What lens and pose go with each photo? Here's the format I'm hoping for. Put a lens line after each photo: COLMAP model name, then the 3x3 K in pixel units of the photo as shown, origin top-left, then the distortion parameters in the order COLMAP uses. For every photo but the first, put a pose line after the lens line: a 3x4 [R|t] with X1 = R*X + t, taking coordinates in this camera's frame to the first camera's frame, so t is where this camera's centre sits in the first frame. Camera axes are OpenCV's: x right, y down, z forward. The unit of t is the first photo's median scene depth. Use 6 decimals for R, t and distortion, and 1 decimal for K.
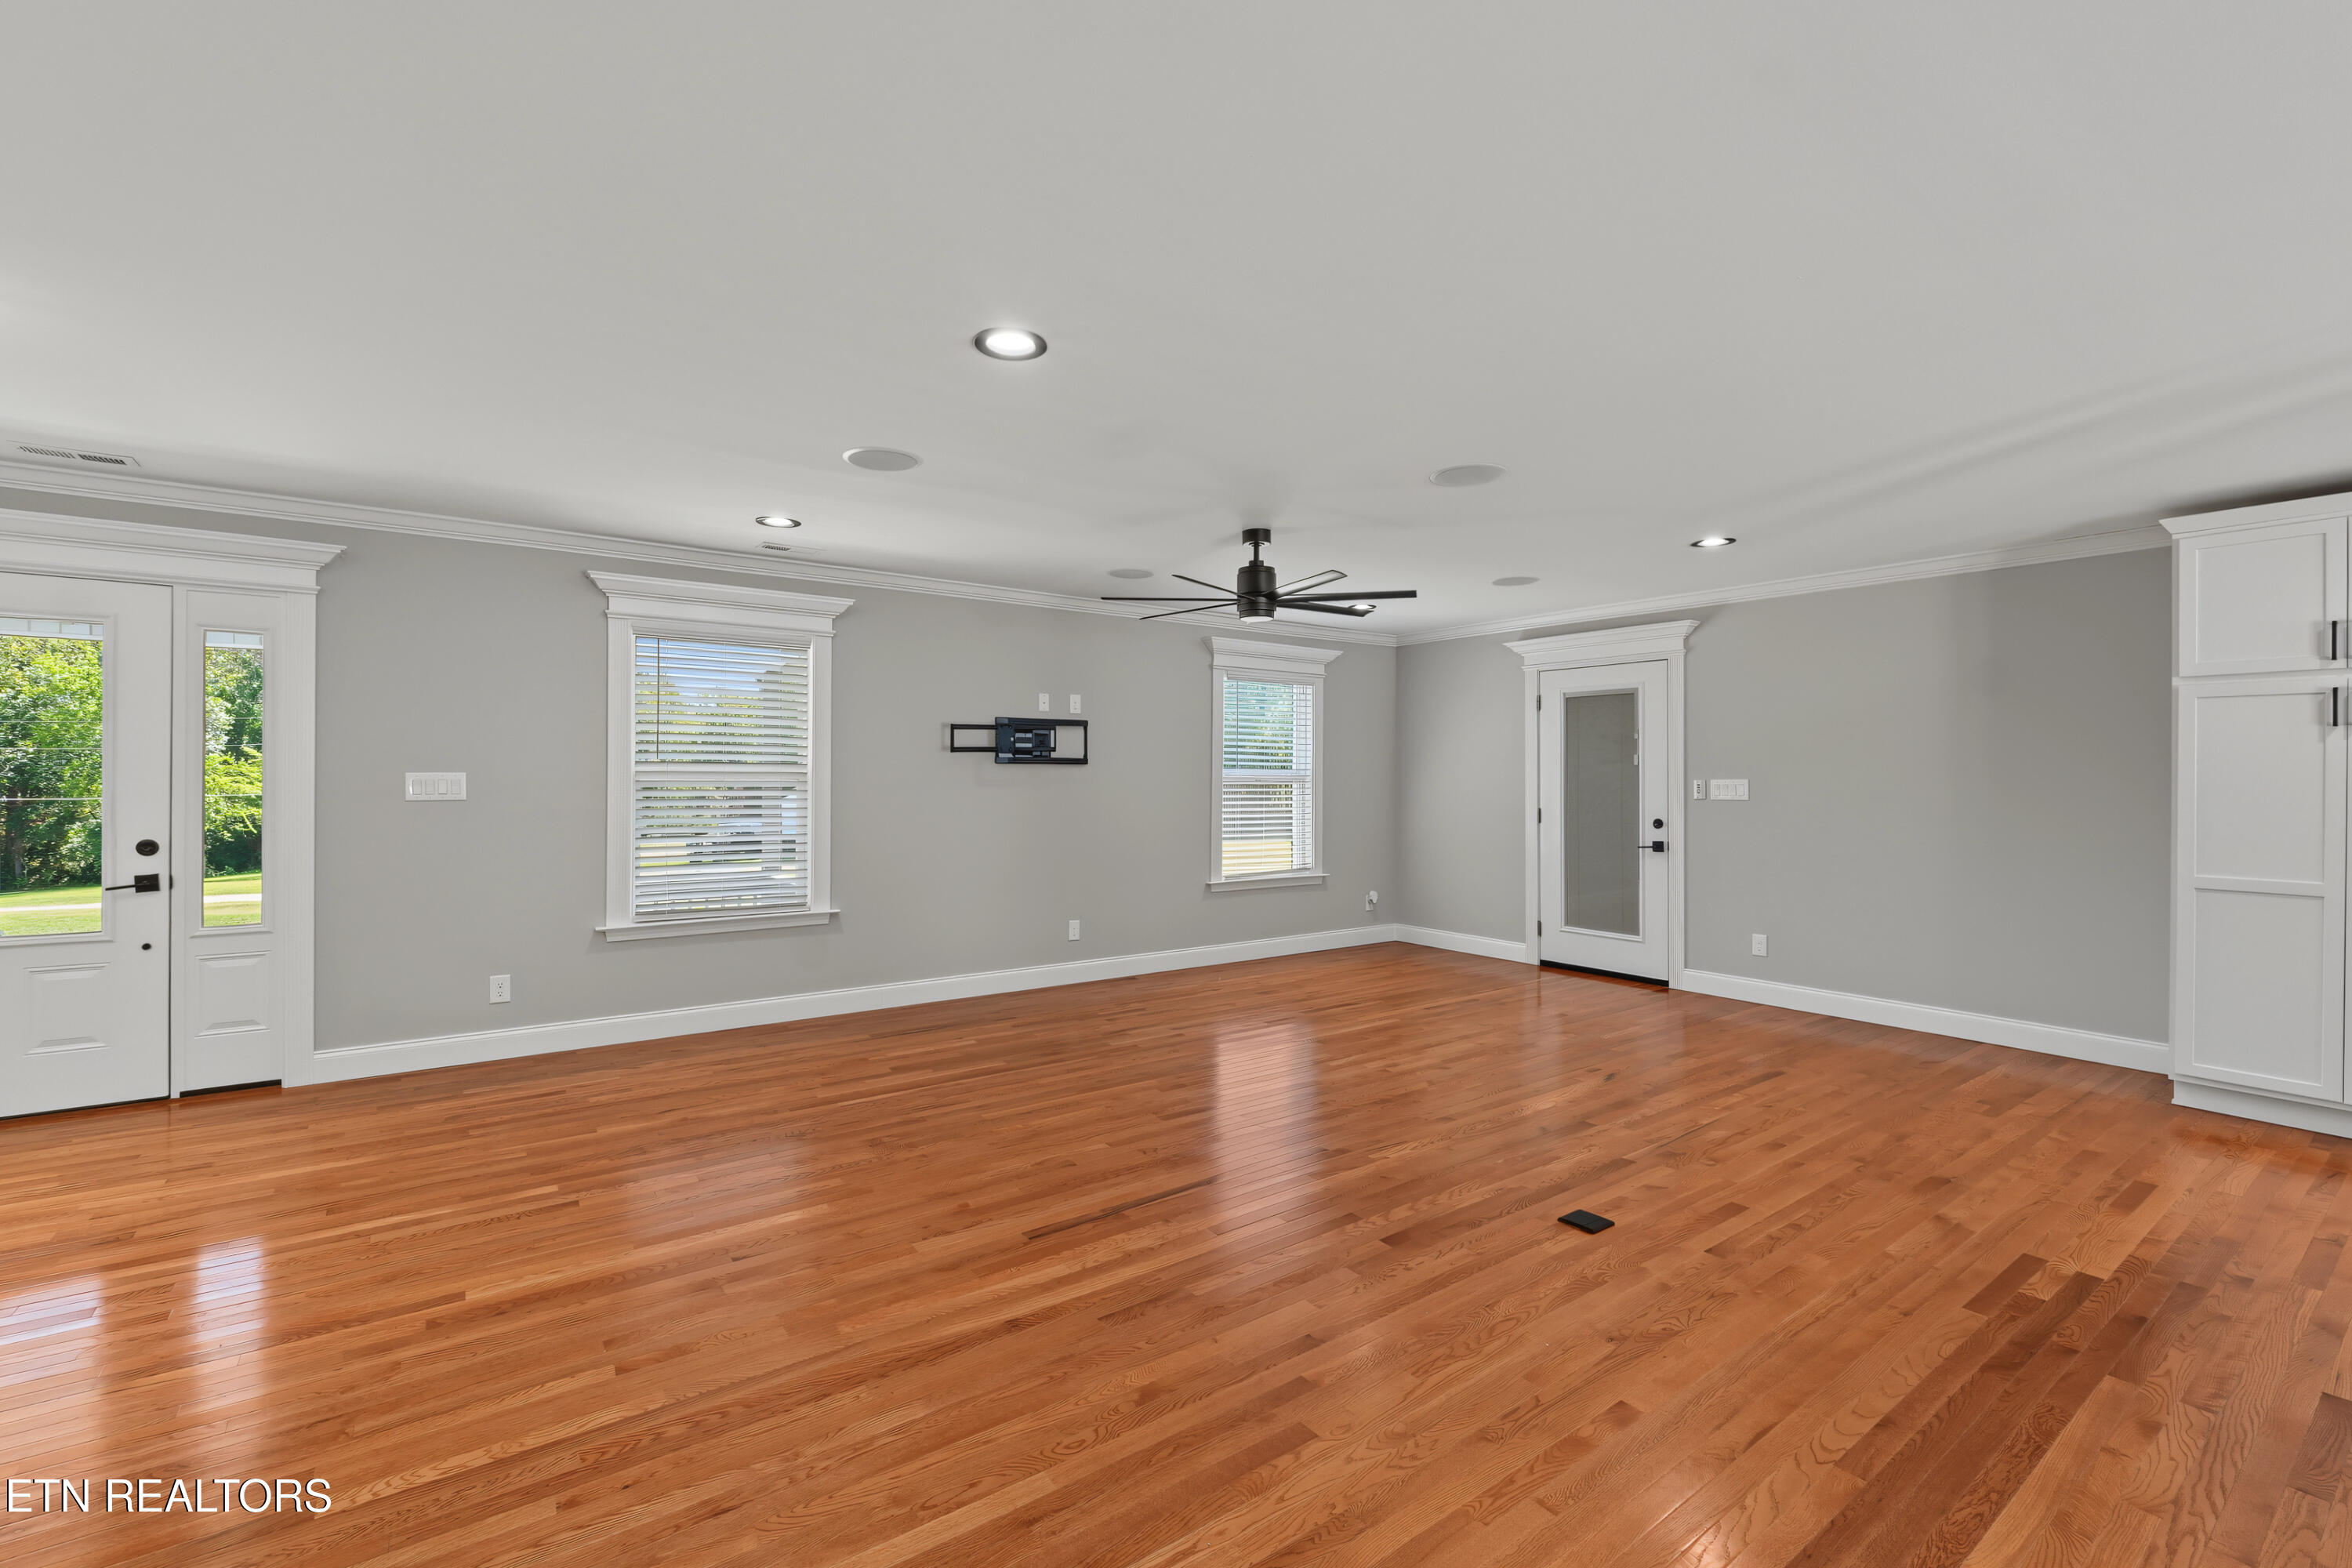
lens RADIAL K [[1019.3, 0, 1187.9], [0, 1019.3, 779.3], [0, 0, 1]] dist [-0.005430, 0.001417]
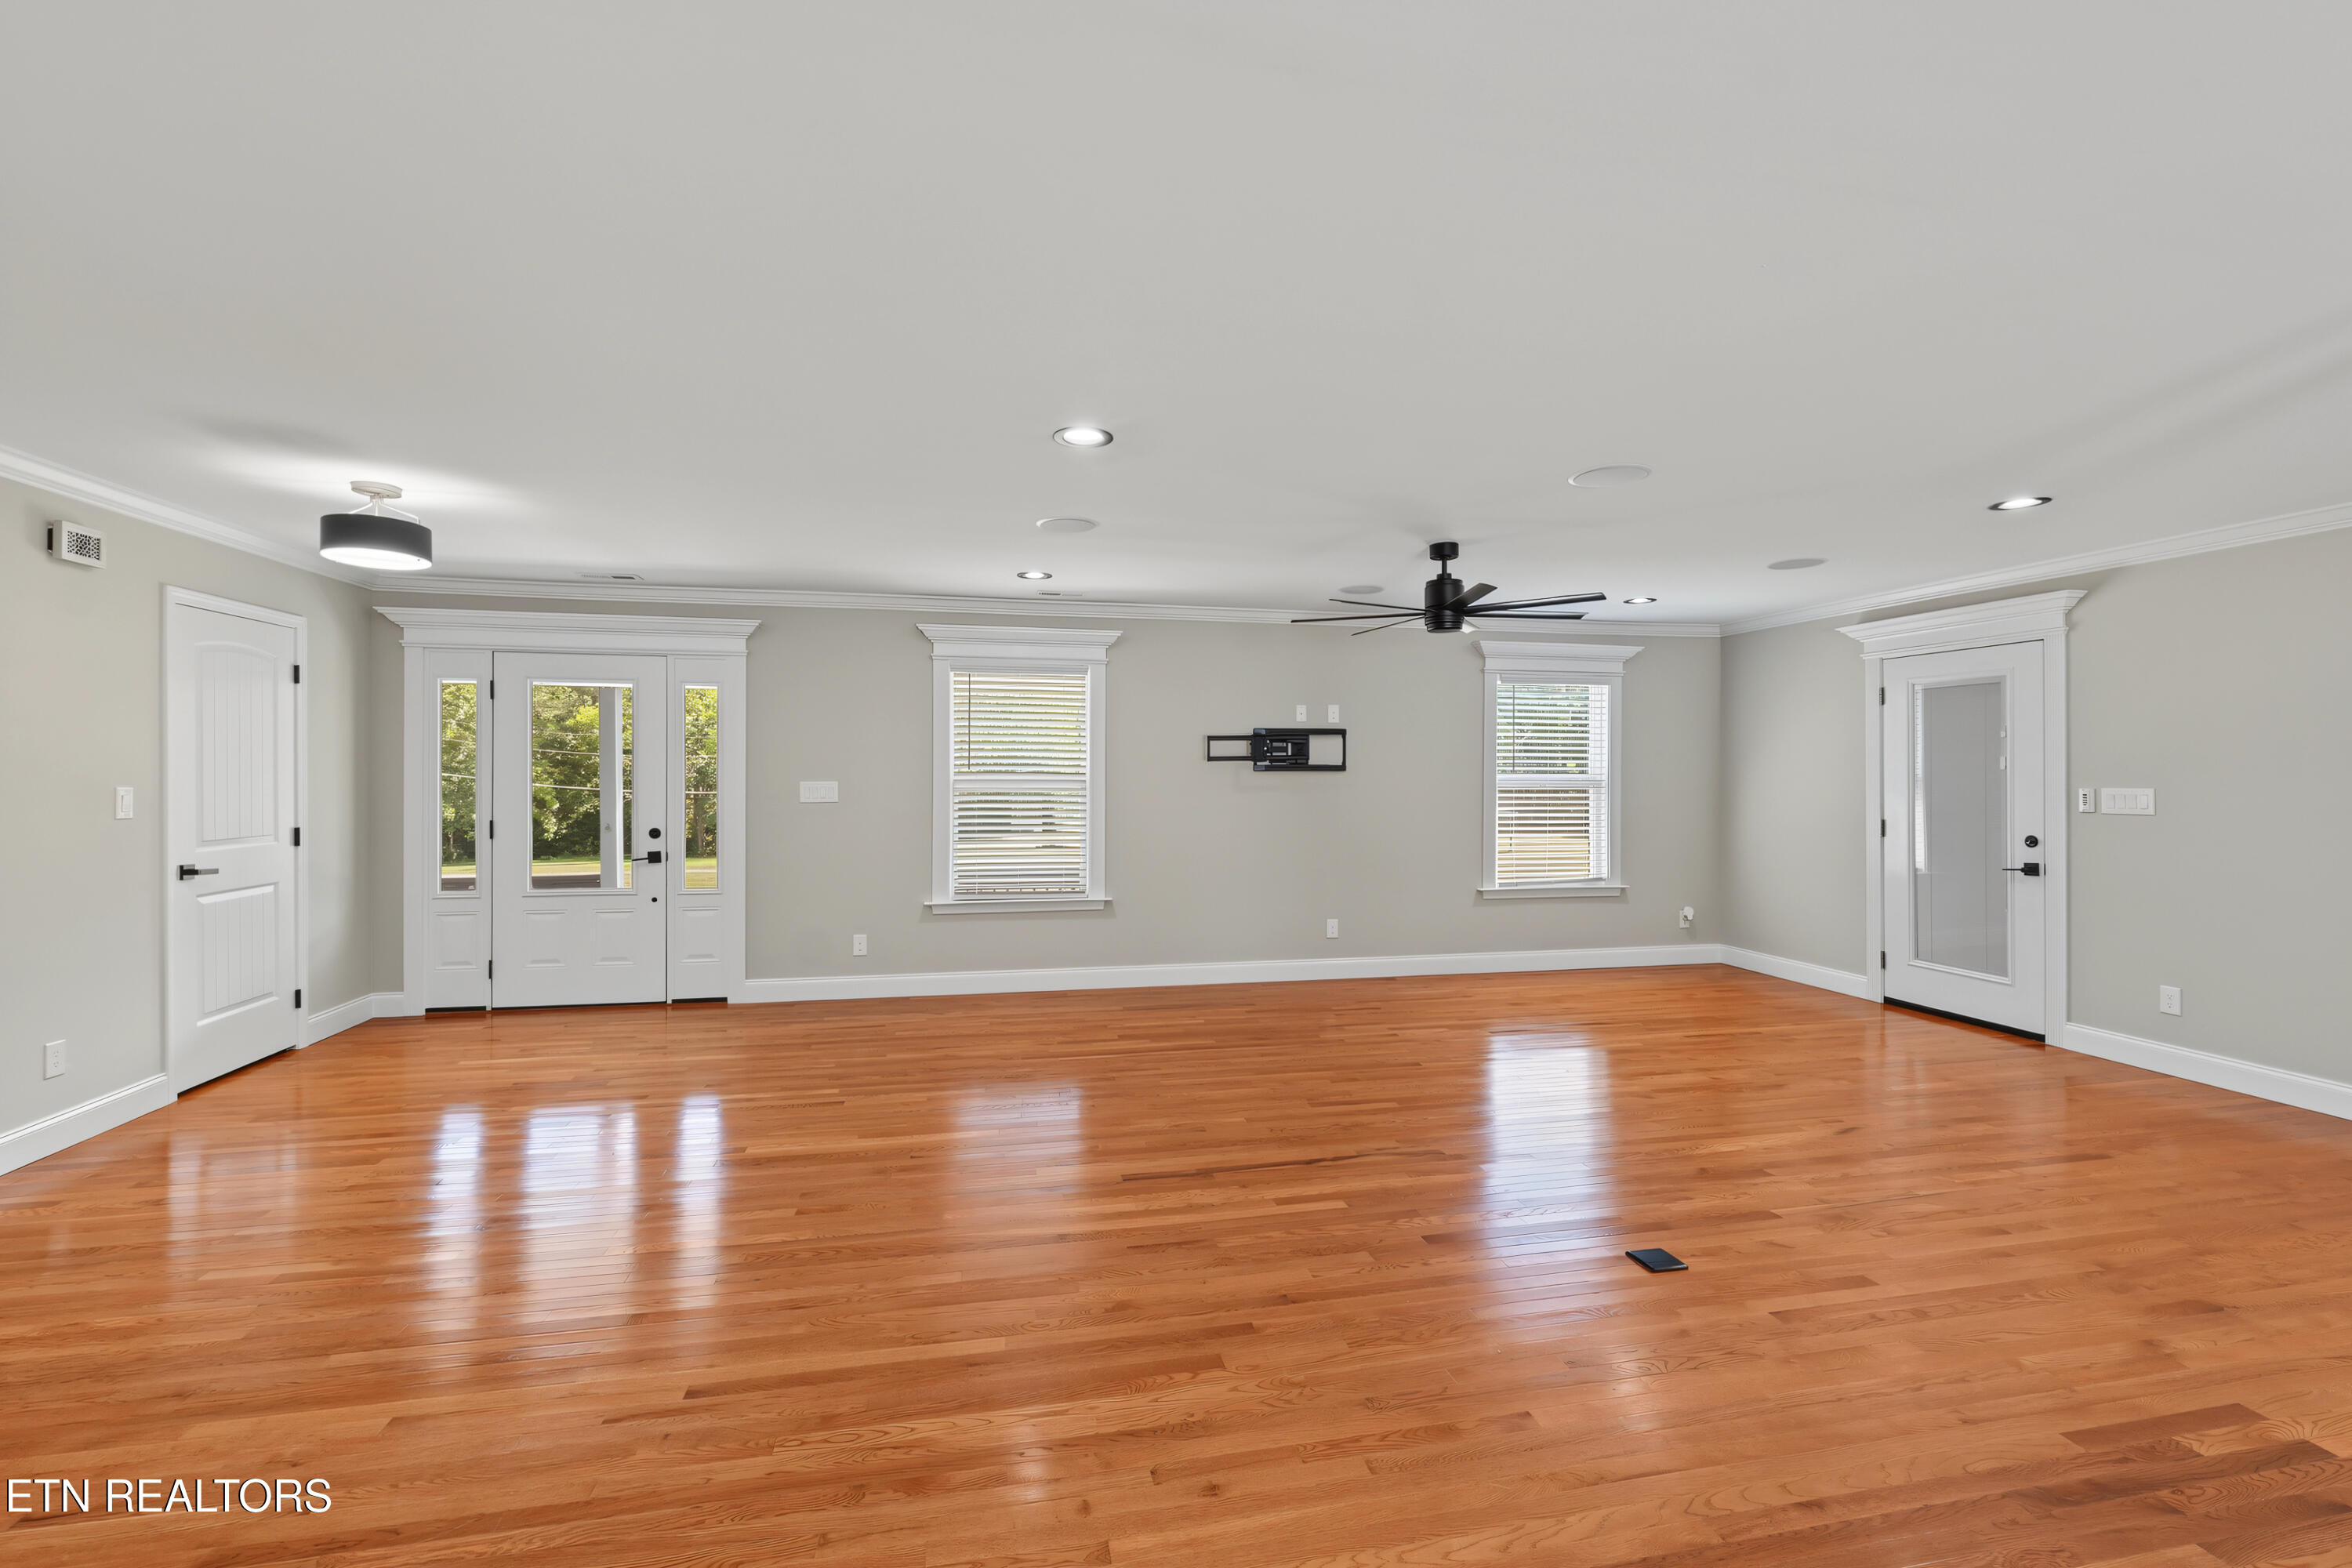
lens RADIAL K [[1019.3, 0, 1173.5], [0, 1019.3, 776.5], [0, 0, 1]] dist [-0.005430, 0.001417]
pose [[0.909488, -0.000898, -0.415729, 0.245072], [0.001056, 0.999999, 0.000148, -0.012849], [0.415729, -0.000574, 0.909488, -0.036062]]
